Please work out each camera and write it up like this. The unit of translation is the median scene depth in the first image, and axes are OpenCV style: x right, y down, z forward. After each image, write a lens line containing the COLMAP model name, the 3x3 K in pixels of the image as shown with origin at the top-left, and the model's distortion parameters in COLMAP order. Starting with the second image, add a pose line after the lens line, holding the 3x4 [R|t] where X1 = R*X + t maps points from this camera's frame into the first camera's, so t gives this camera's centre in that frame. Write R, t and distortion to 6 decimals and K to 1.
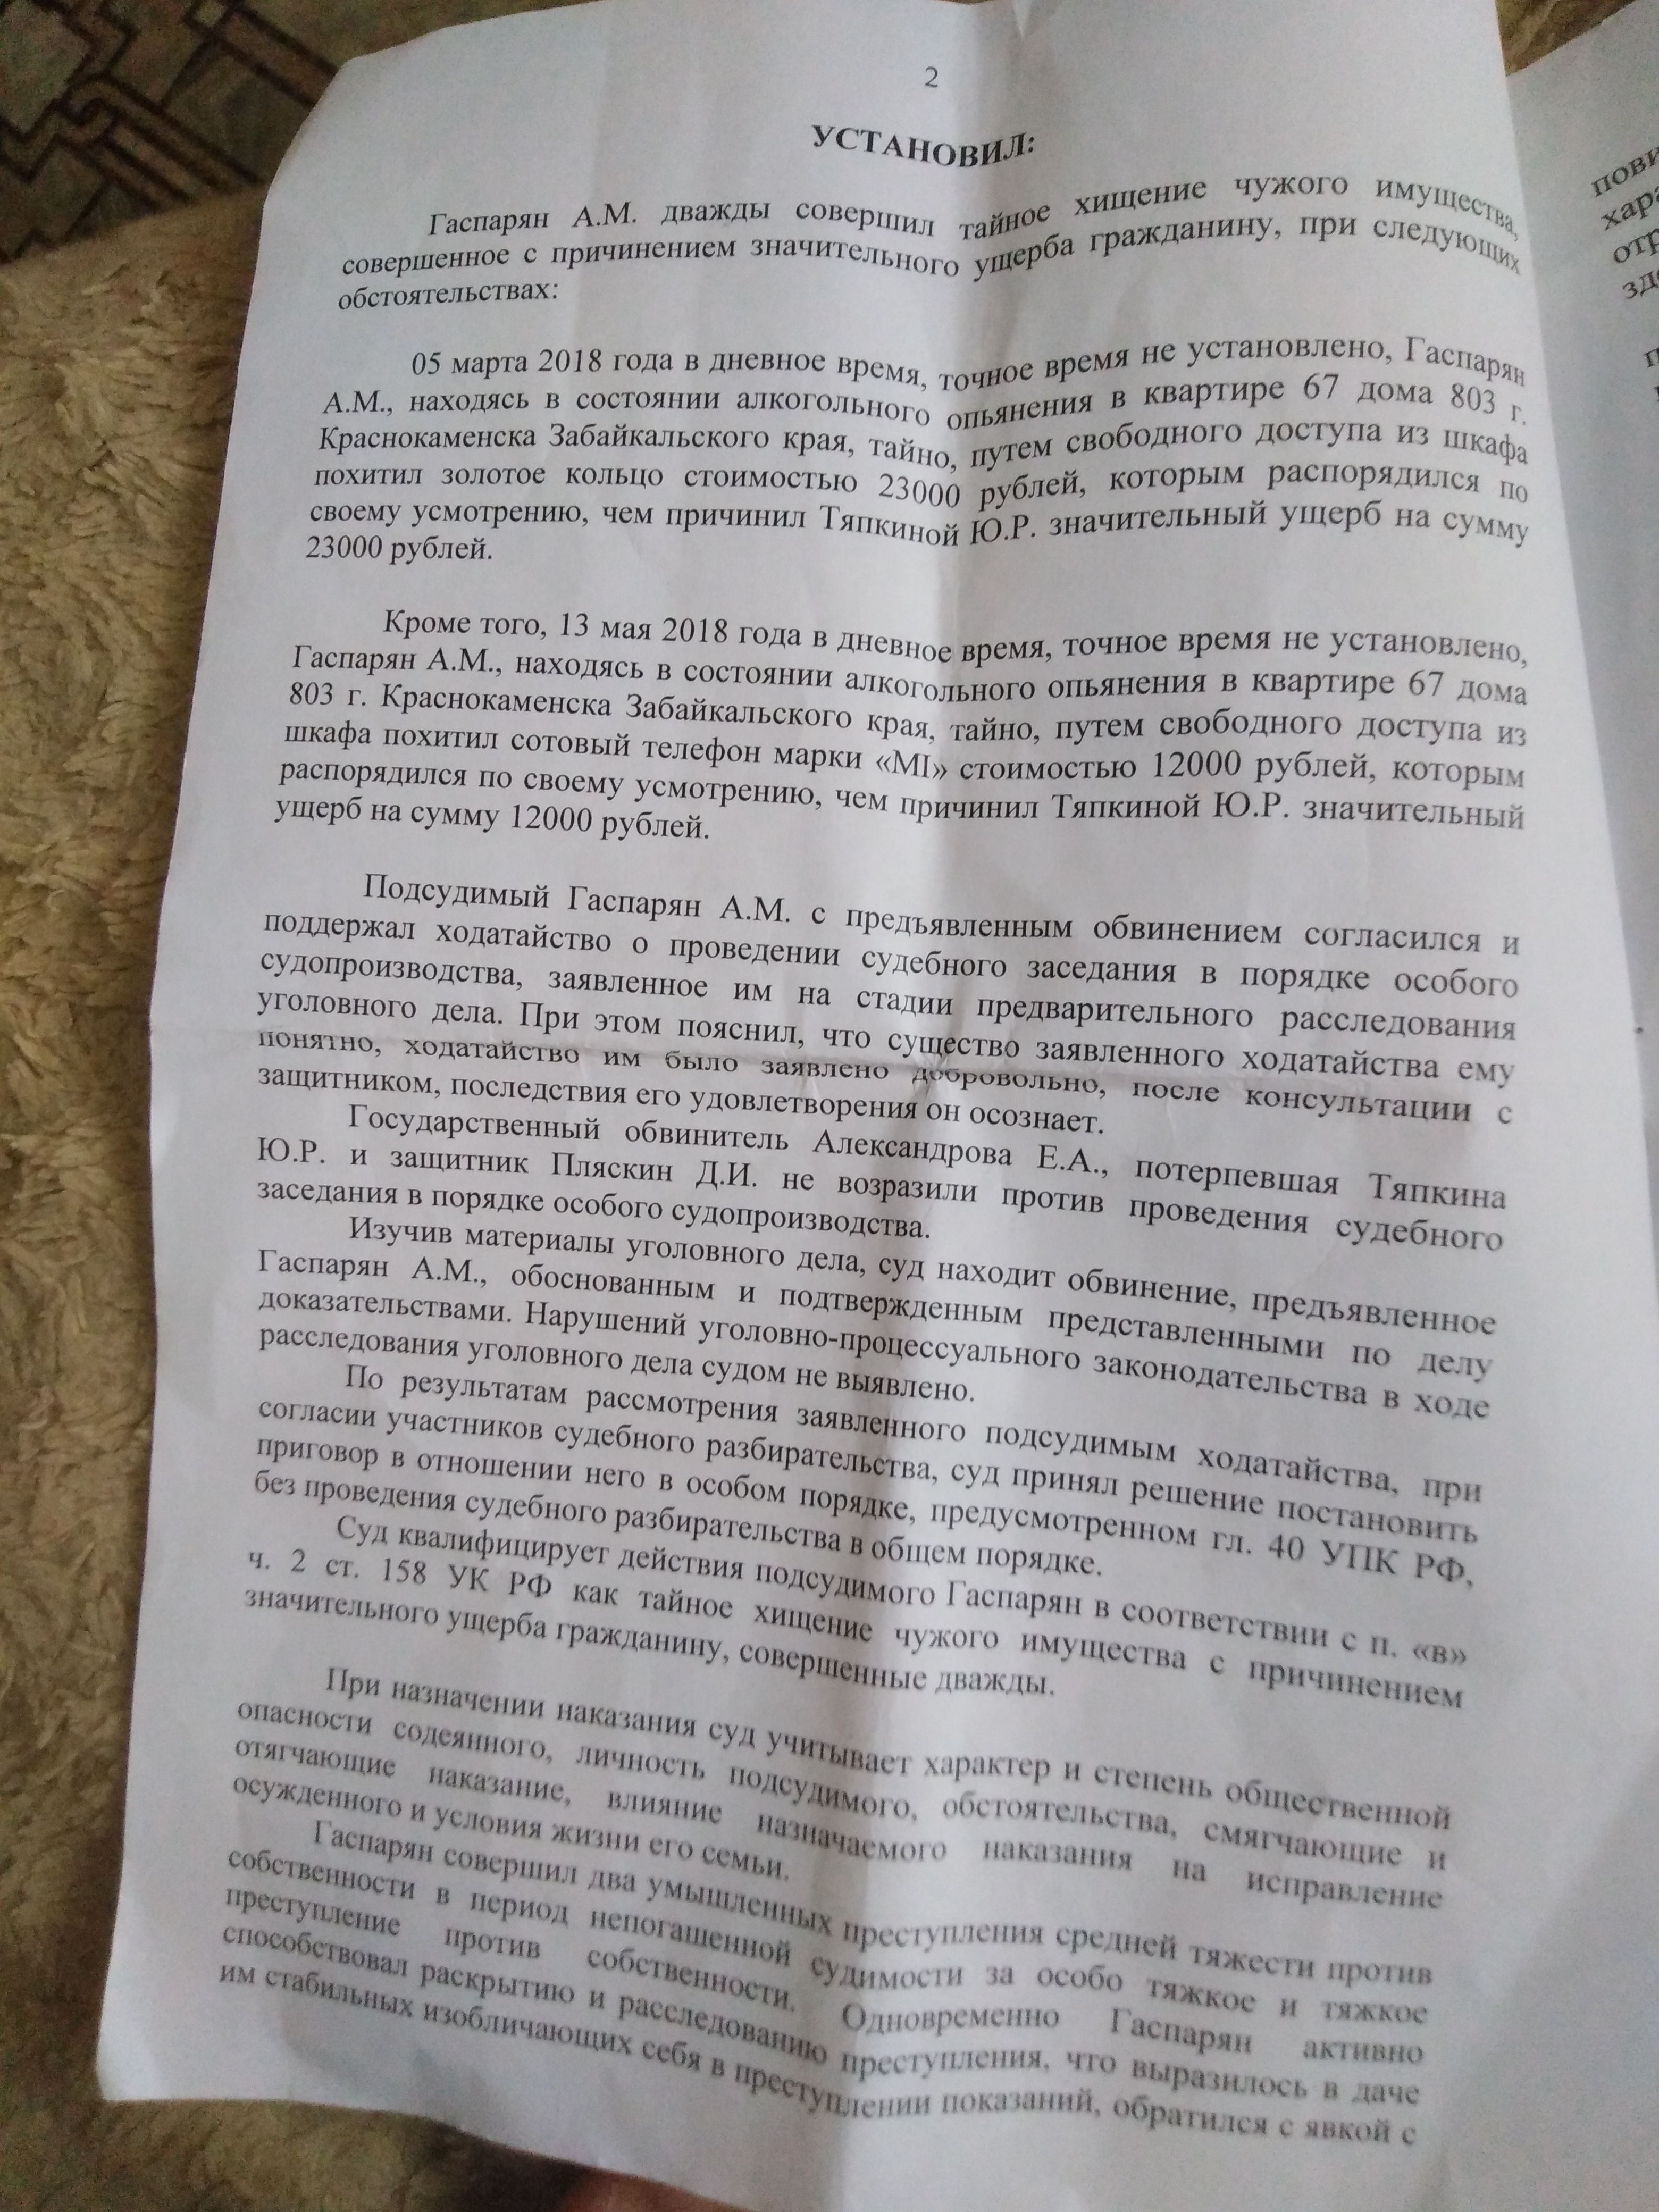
lens RADIAL K [[1596.7, 0, 829.5], [0, 1596.7, 1106.0], [0, 0, 1]] dist [-0.161224, 0.061994]
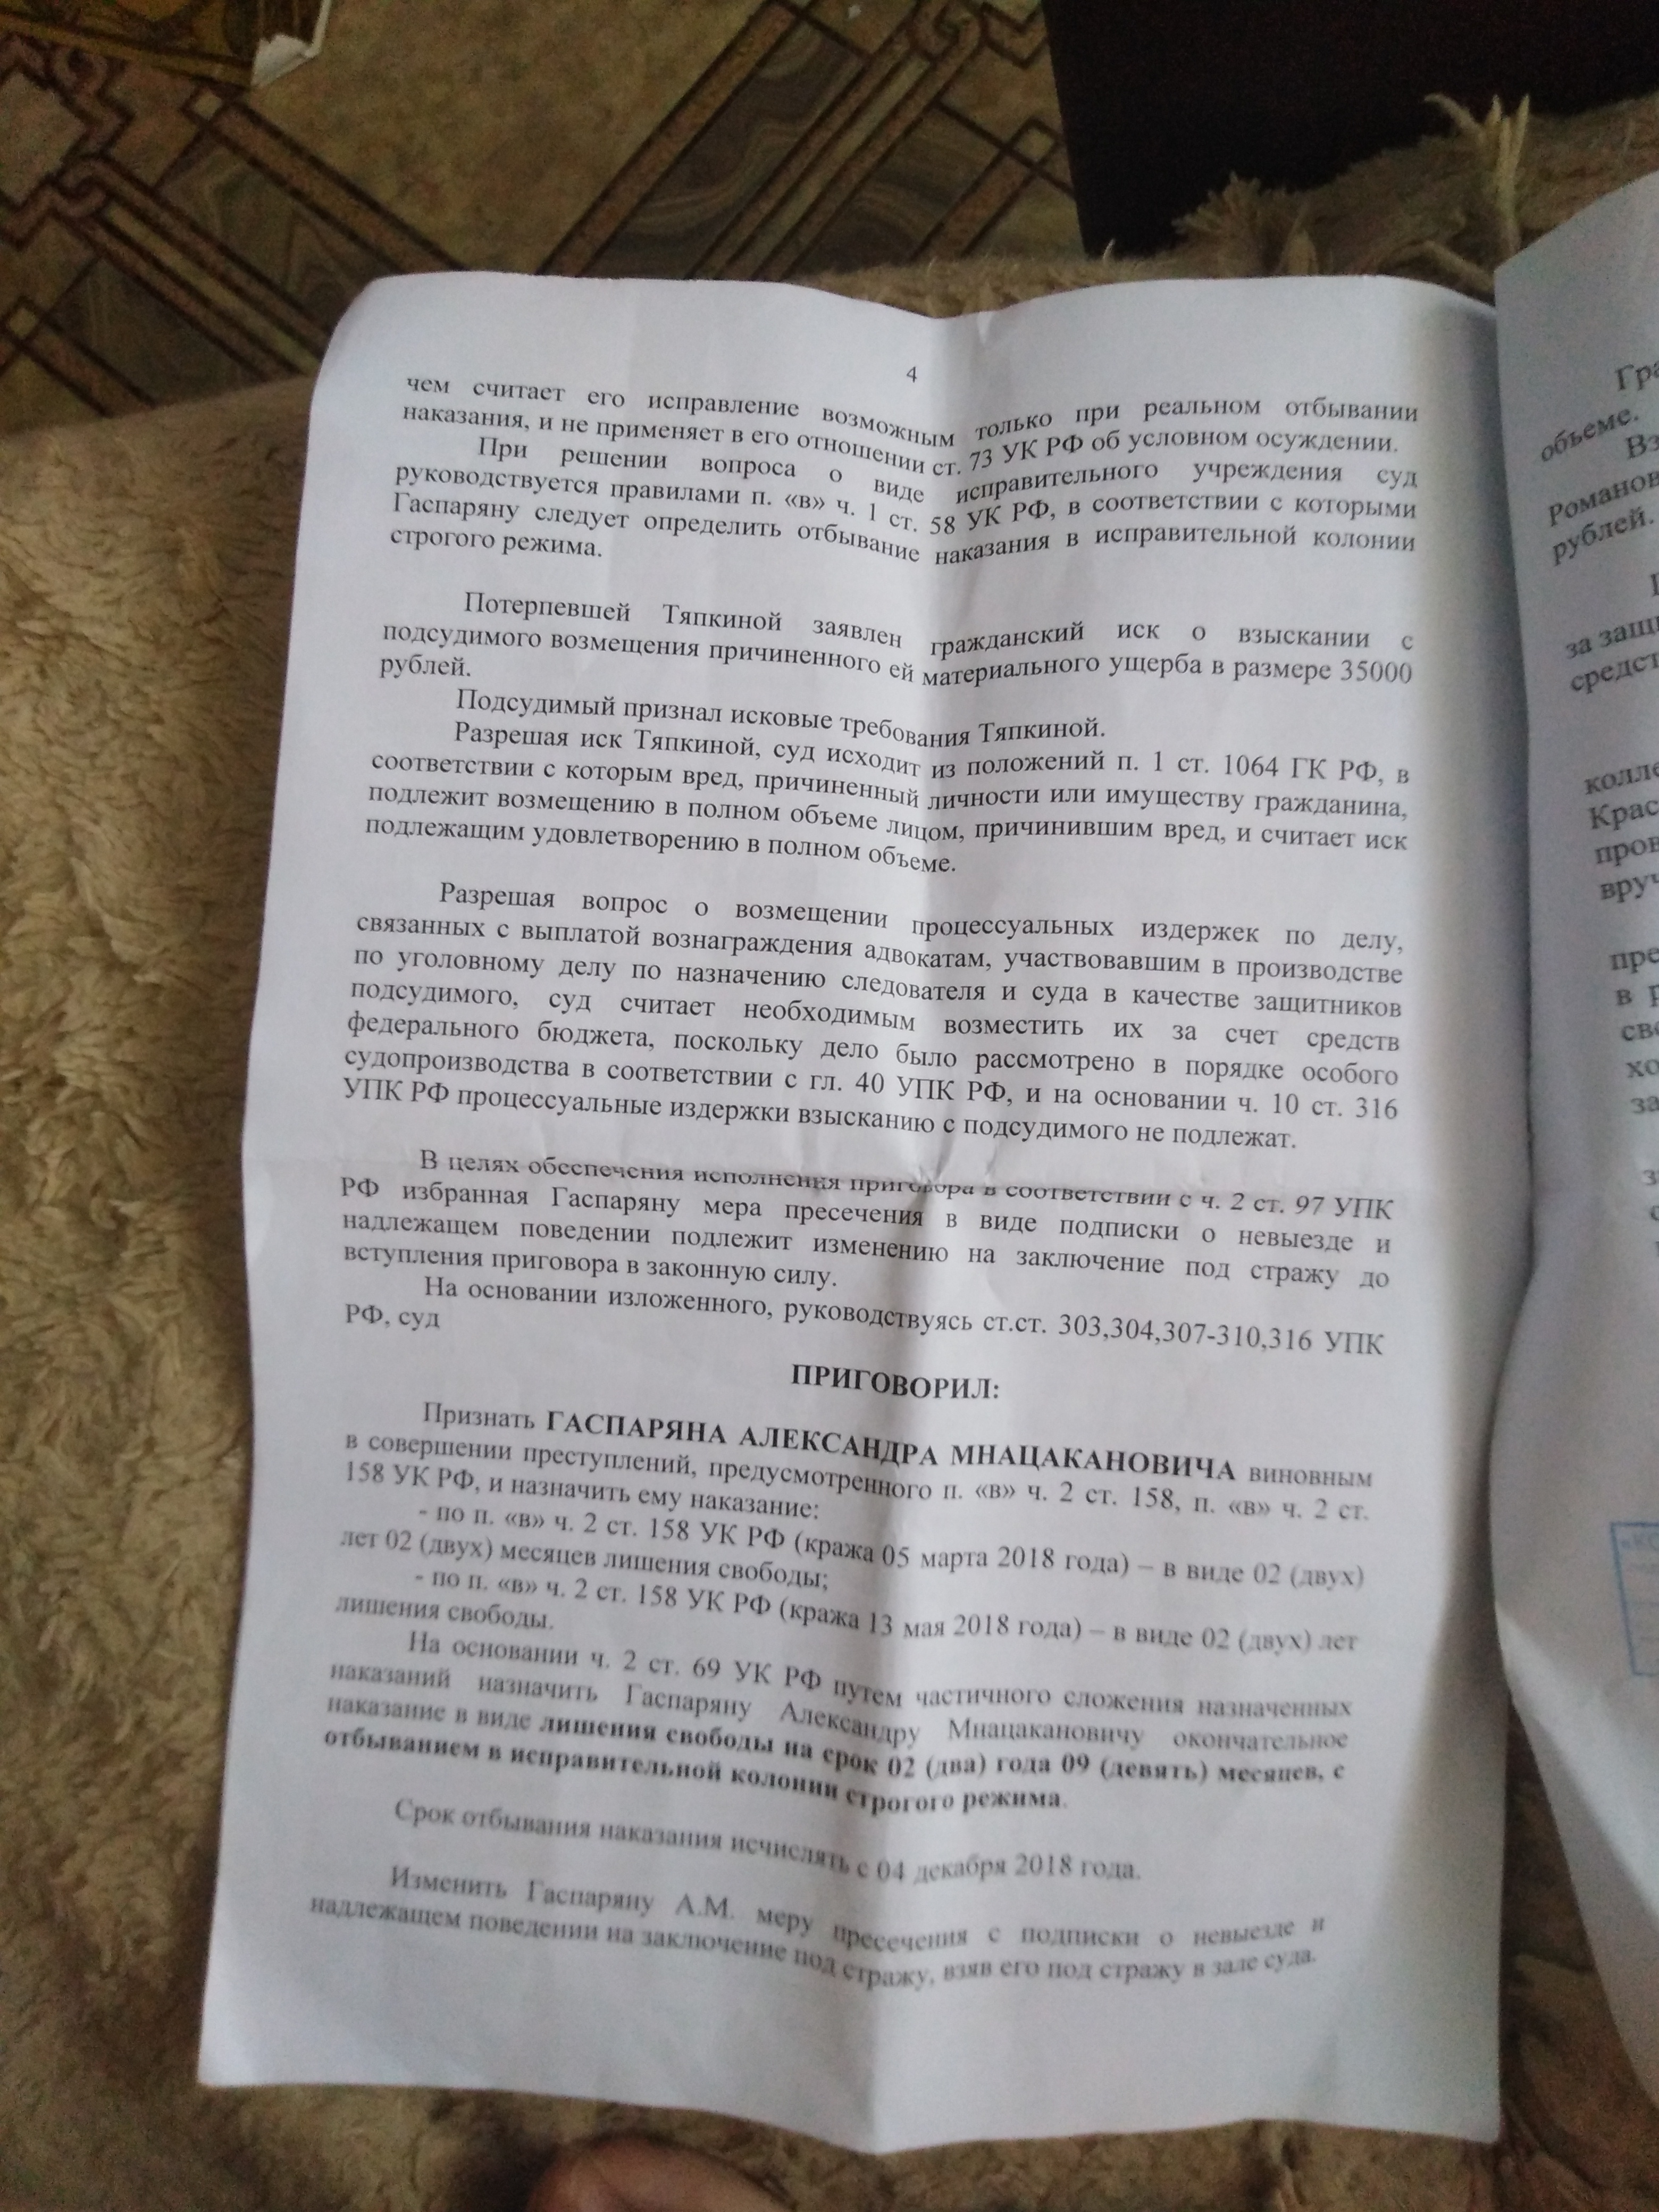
lens RADIAL K [[1637.0, 0, 826.5], [0, 1637.0, 1045.1], [0, 0, 1]] dist [-0.240515, 0.142179]
pose [[0.998186, 0.027973, 0.053318, -0.071163], [-0.024083, 0.997096, -0.072249, -0.024694], [-0.055184, 0.070834, 0.995960, -0.196558]]
